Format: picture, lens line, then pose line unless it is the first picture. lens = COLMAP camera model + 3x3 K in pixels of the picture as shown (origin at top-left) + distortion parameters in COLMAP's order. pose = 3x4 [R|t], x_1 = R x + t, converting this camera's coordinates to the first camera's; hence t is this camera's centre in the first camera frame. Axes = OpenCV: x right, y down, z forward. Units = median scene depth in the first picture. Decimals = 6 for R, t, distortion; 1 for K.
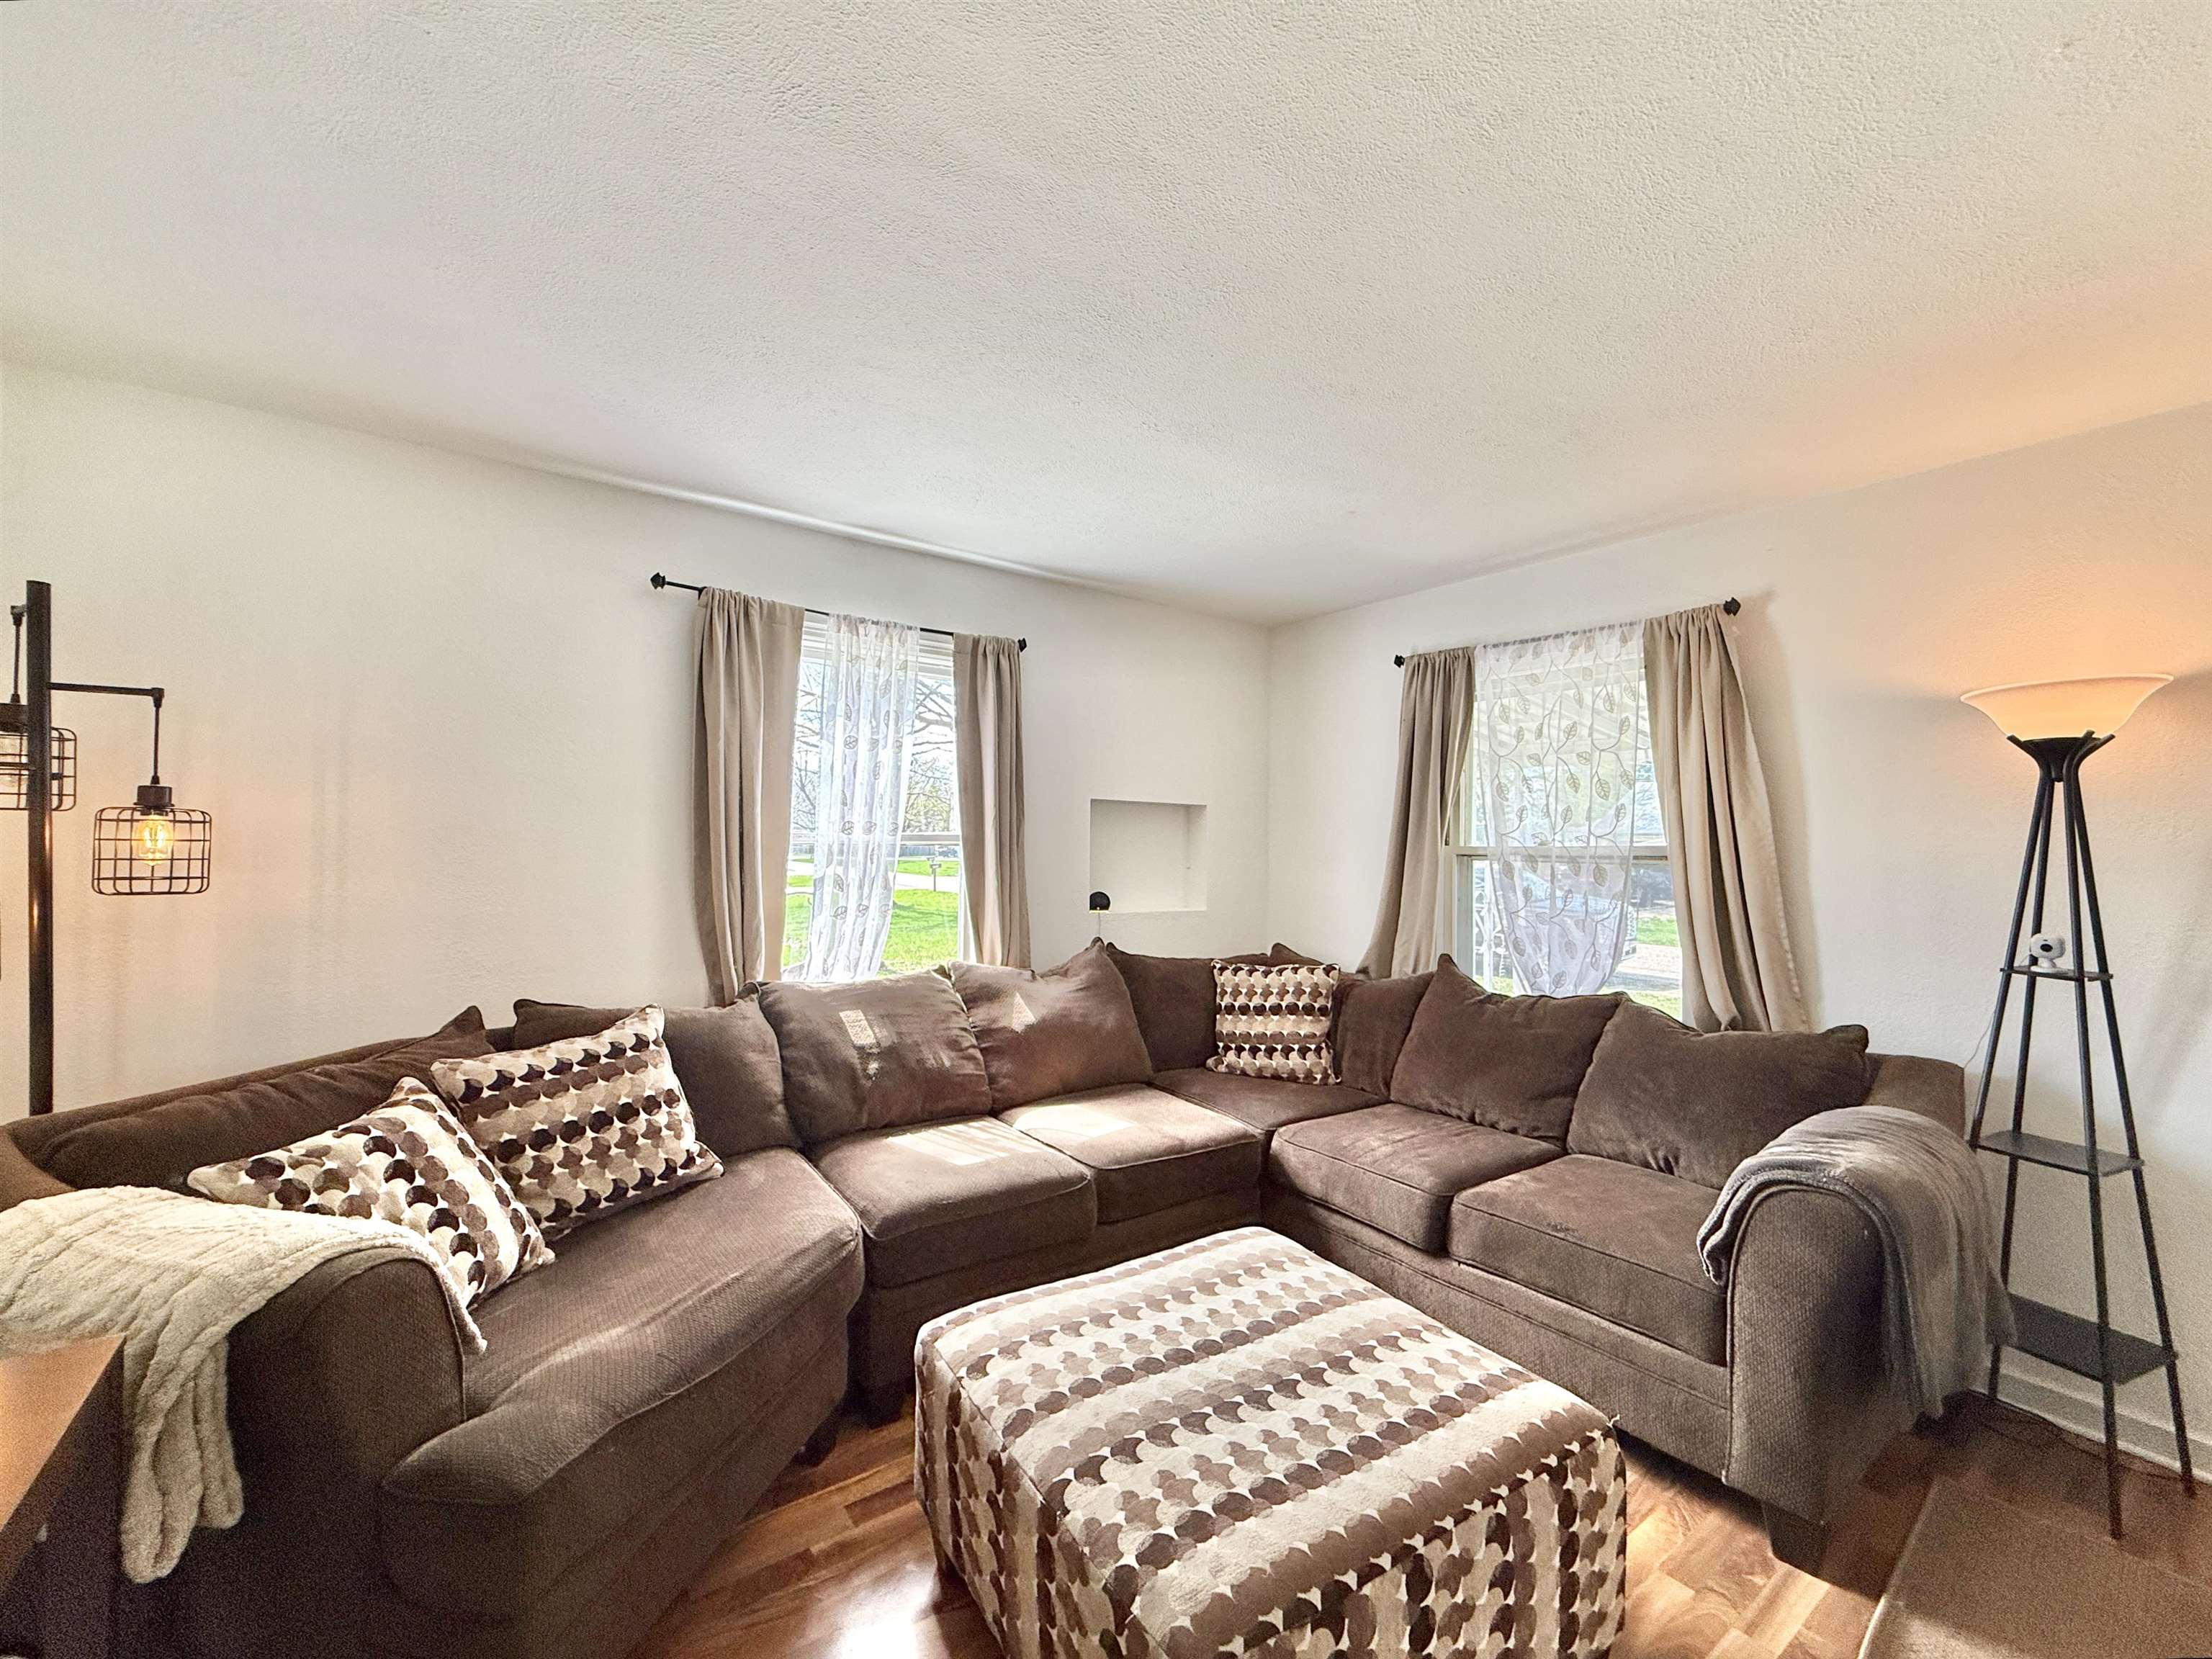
lens RADIAL K [[902.5, 0, 1102.8], [0, 902.5, 827.1], [0, 0, 1]] dist [-0.002548, 0.001683]
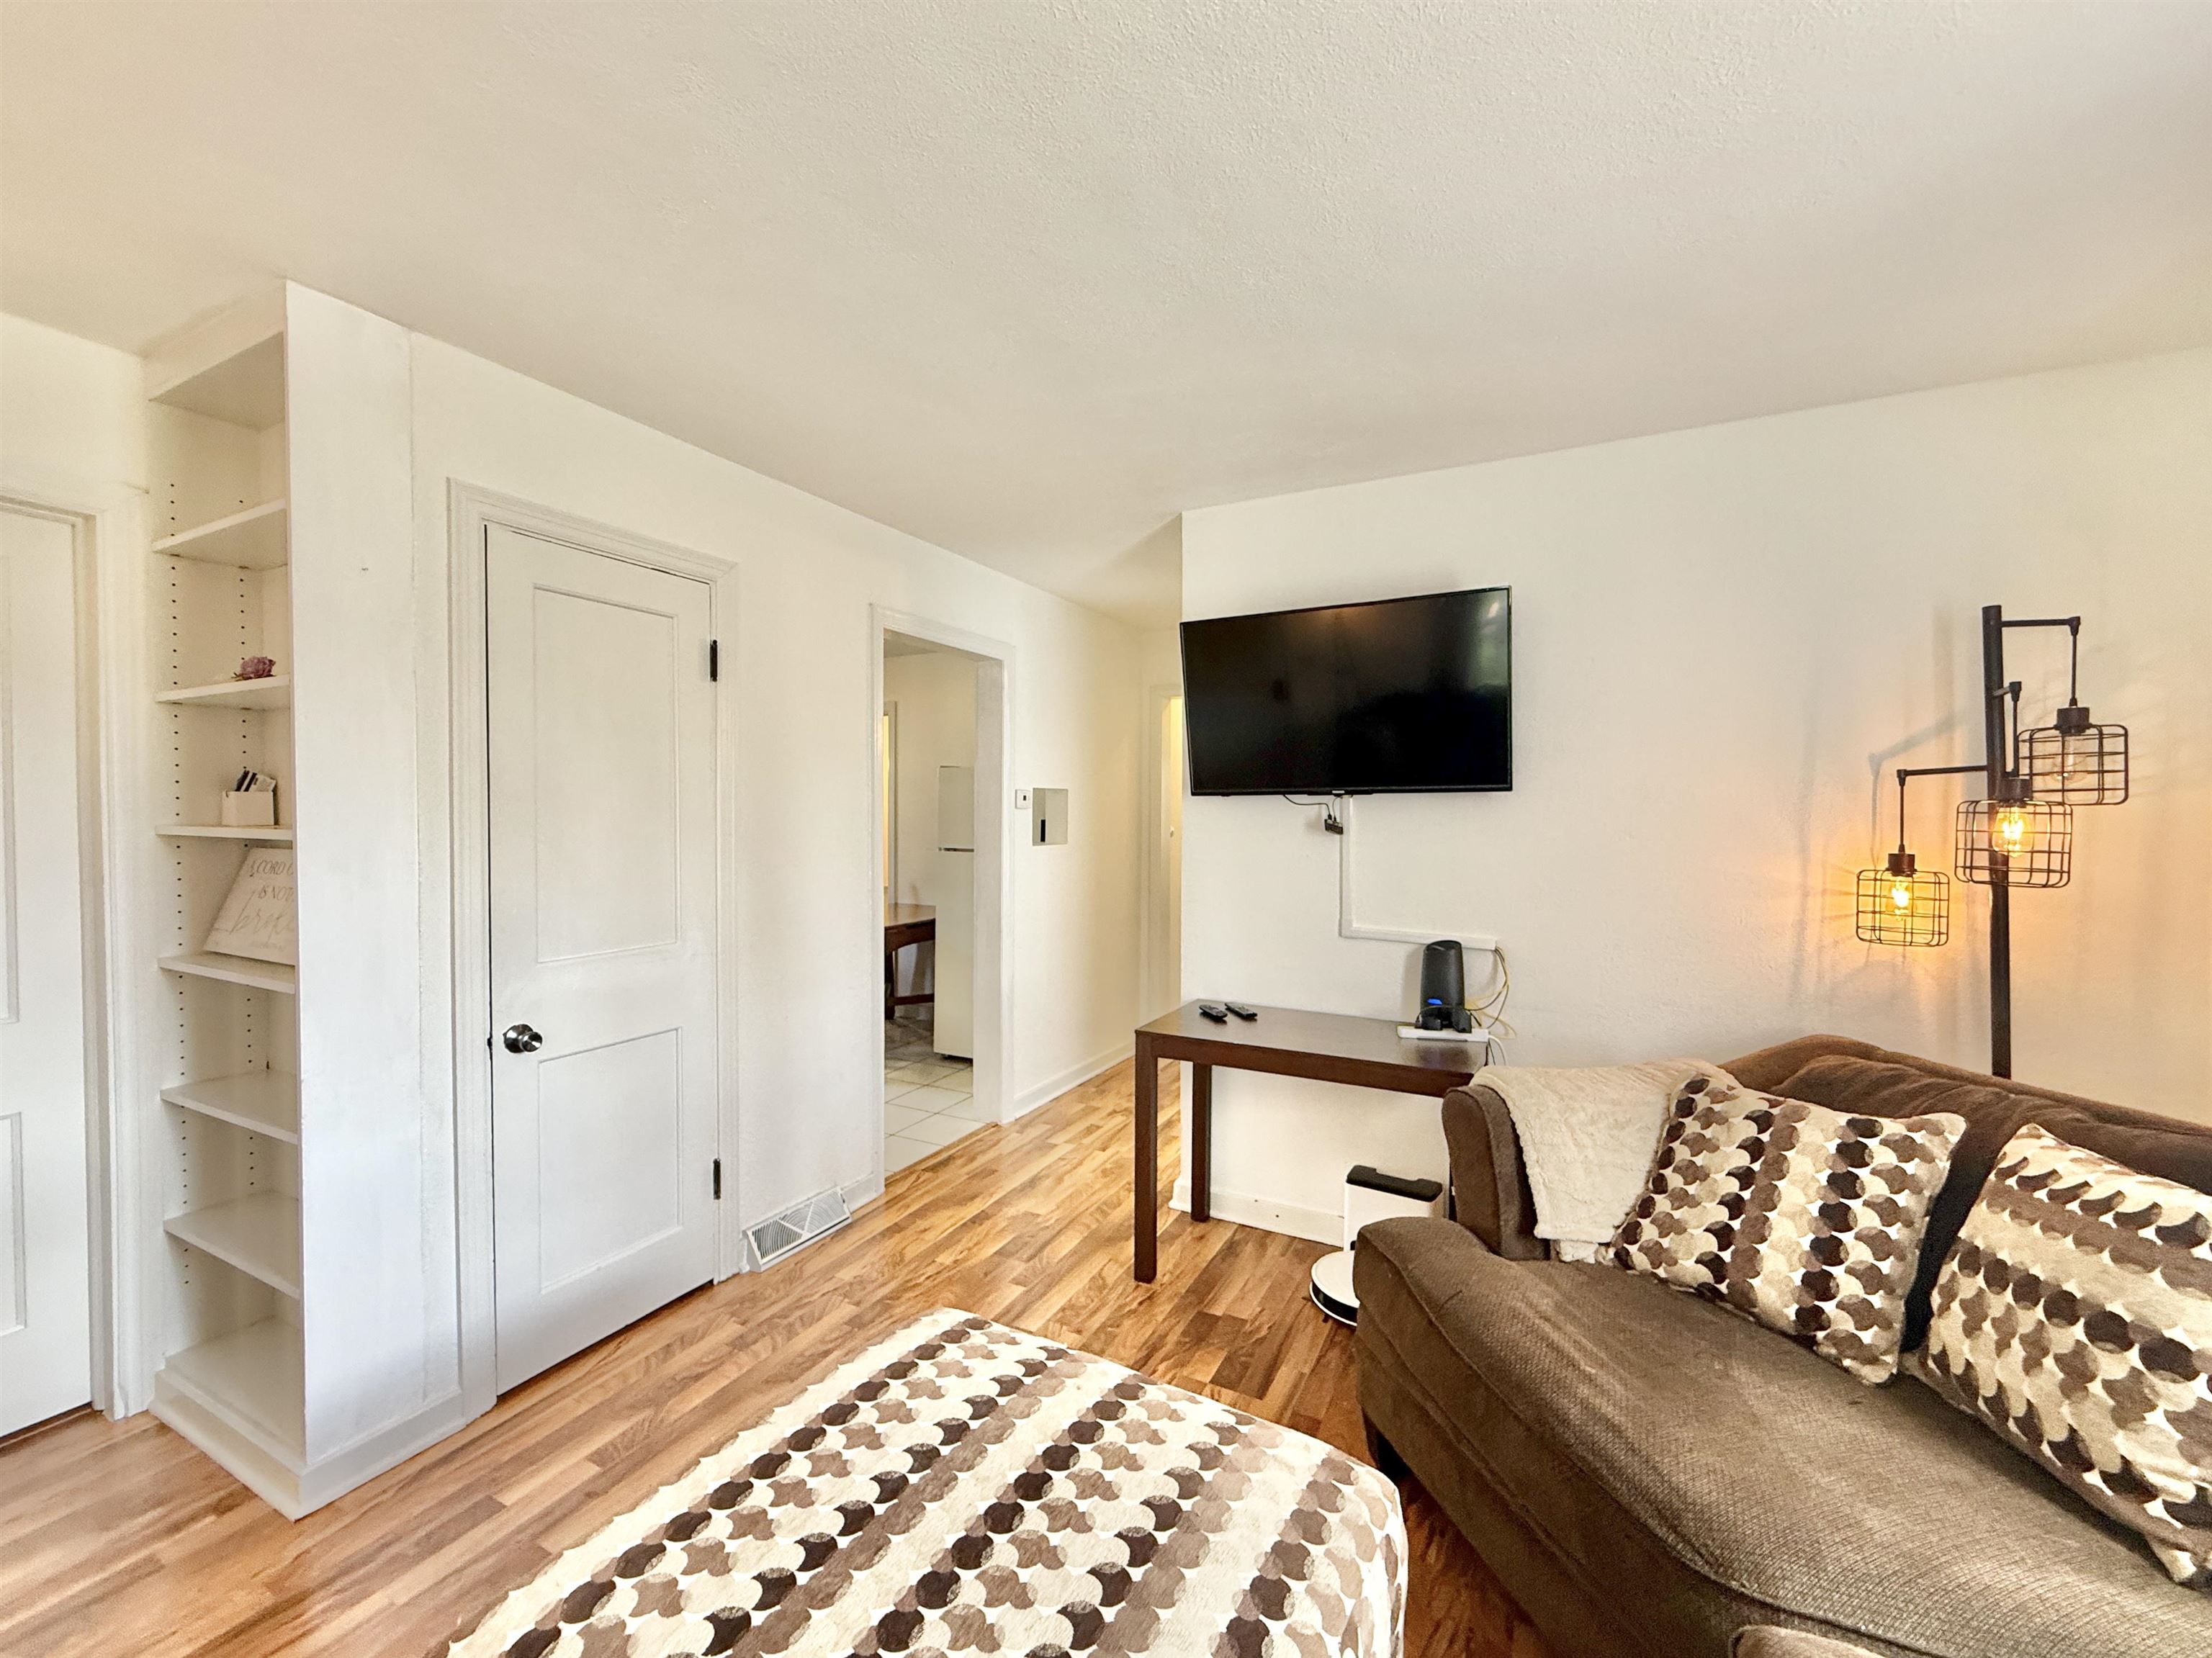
lens RADIAL K [[902.4, 0, 1094.0], [0, 902.4, 826.4], [0, 0, 1]] dist [-0.002548, 0.001683]
pose [[-0.898654, -0.012224, -0.438487, 0.209486], [-0.011329, 0.999925, -0.004658, 0.016109], [0.438511, 0.000782, -0.898725, 0.938932]]
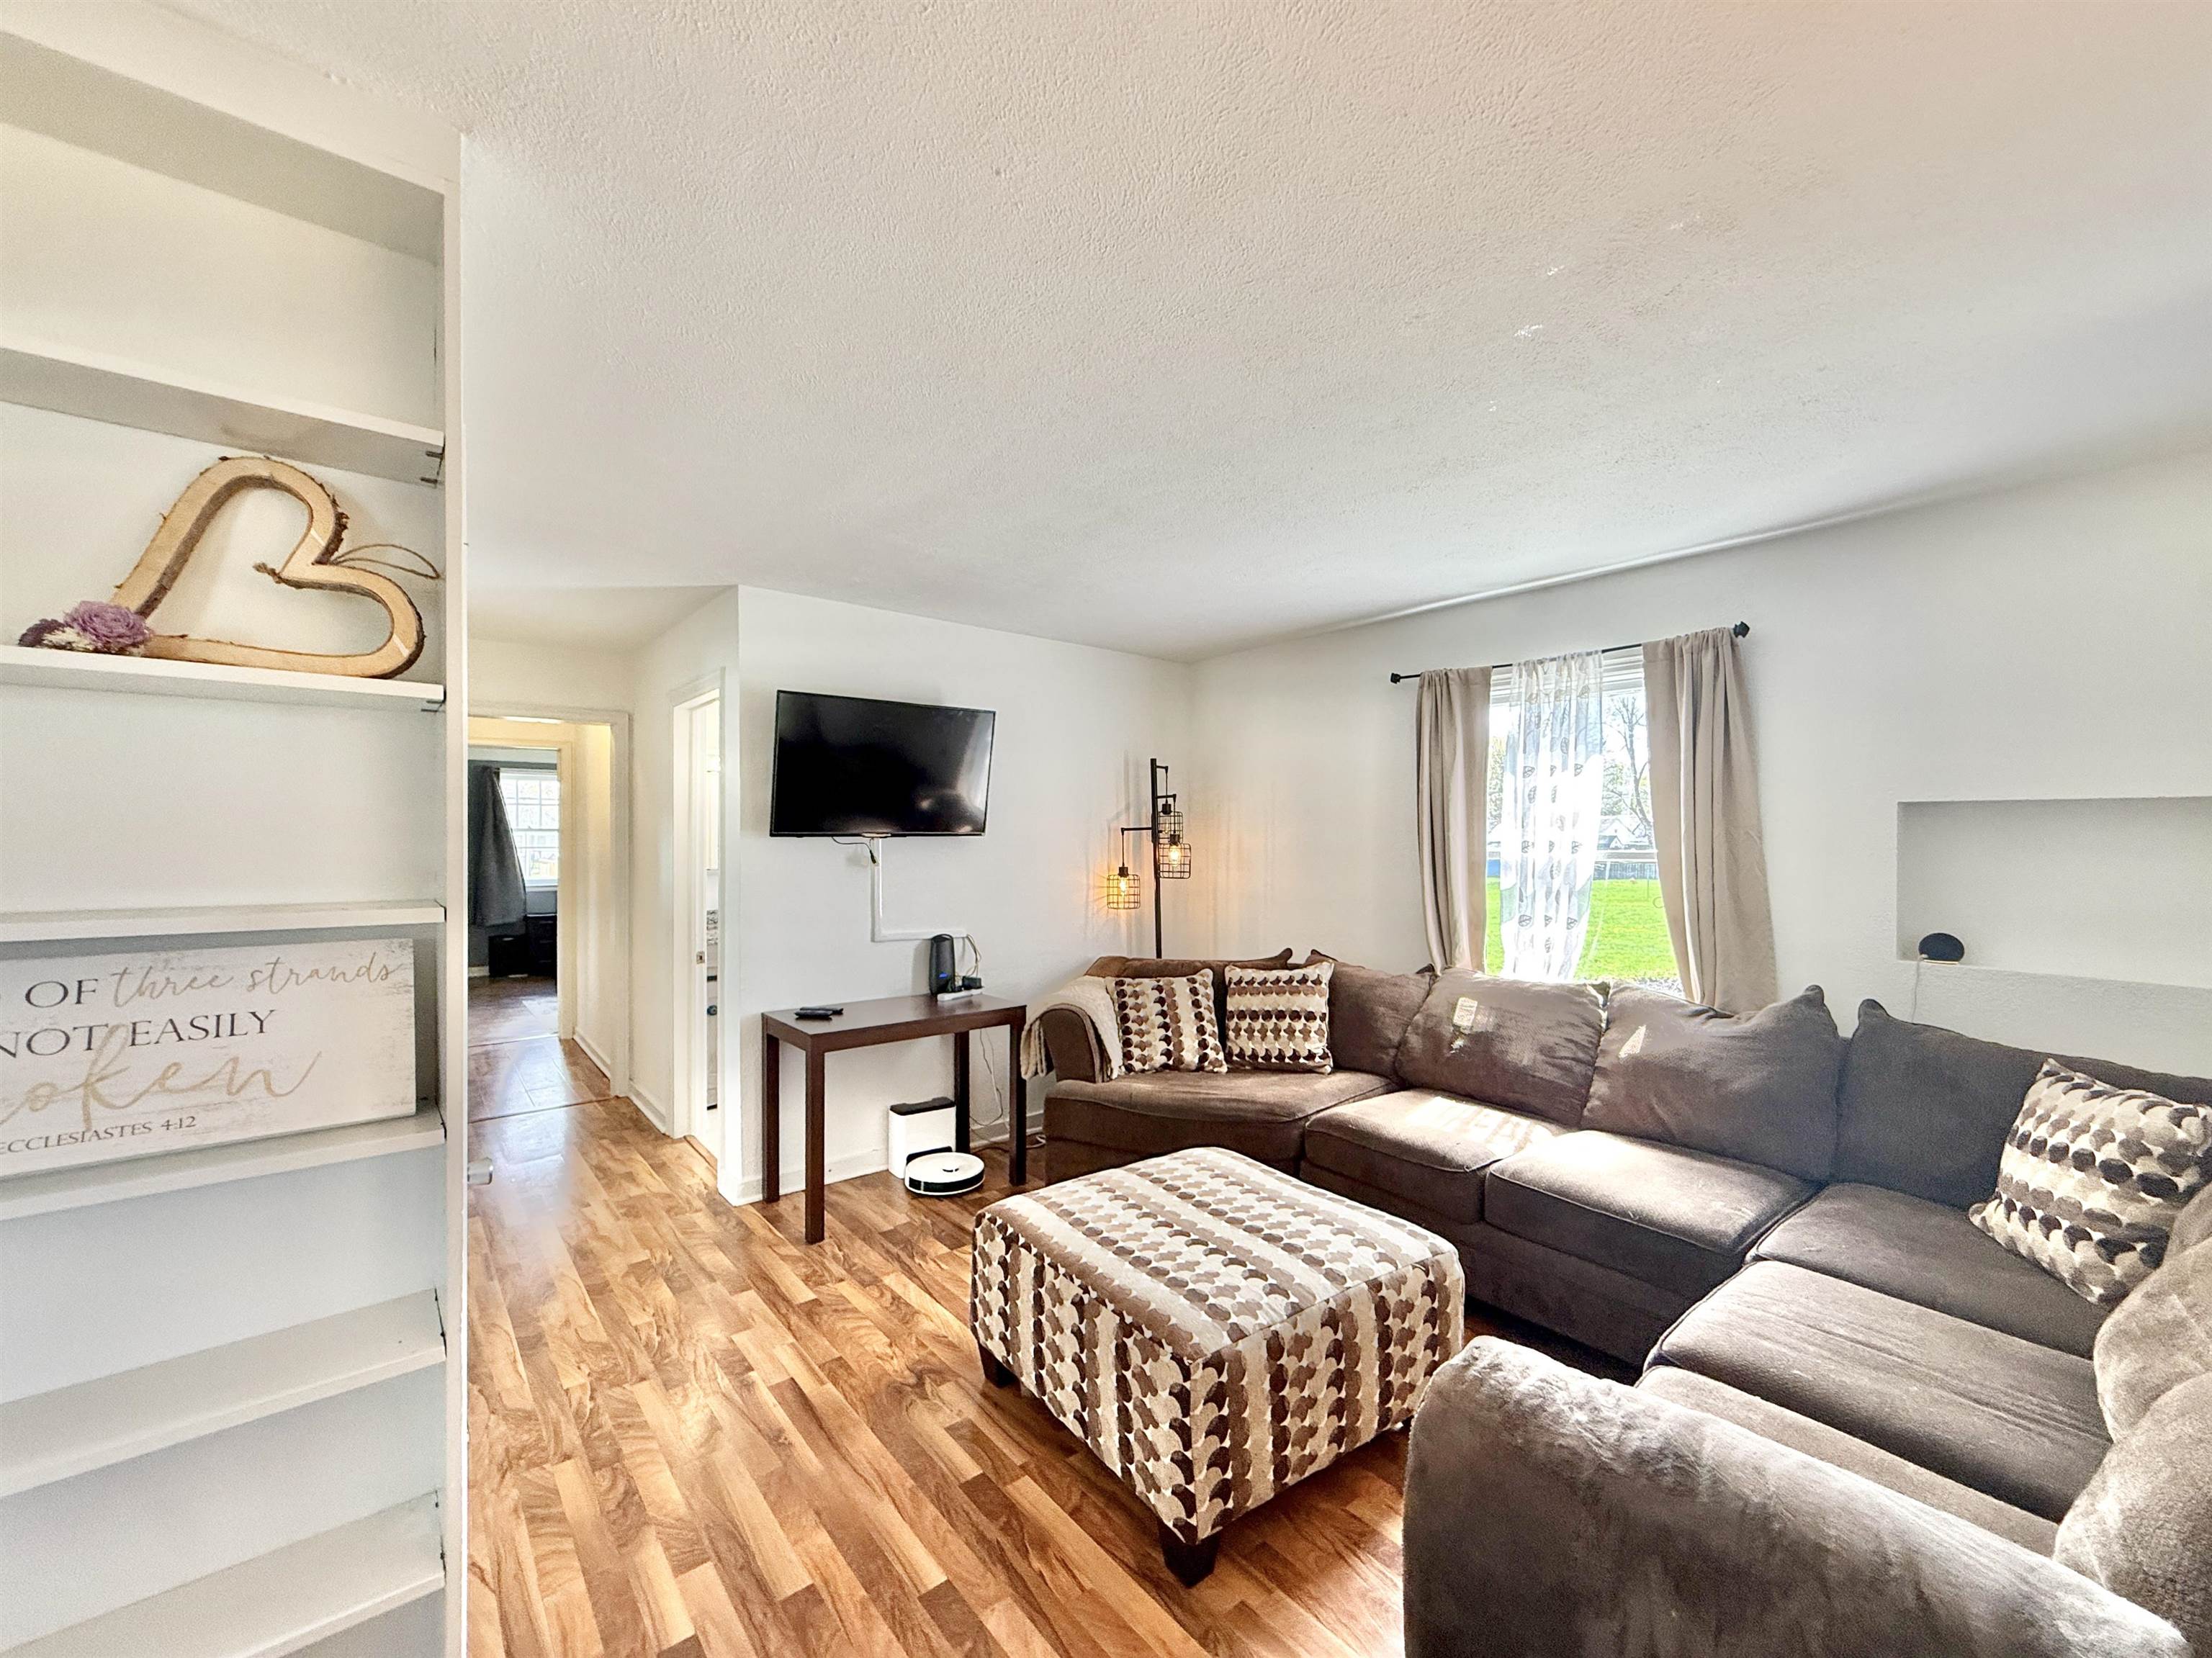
lens RADIAL K [[902.4, 0, 1101.4], [0, 902.4, 837.7], [0, 0, 1]] dist [-0.002548, 0.001683]
pose [[0.058639, -0.015791, -0.998154, 0.887292], [0.012534, 0.999808, -0.015080, -0.000158], [0.998201, -0.011627, 0.058825, 0.423718]]
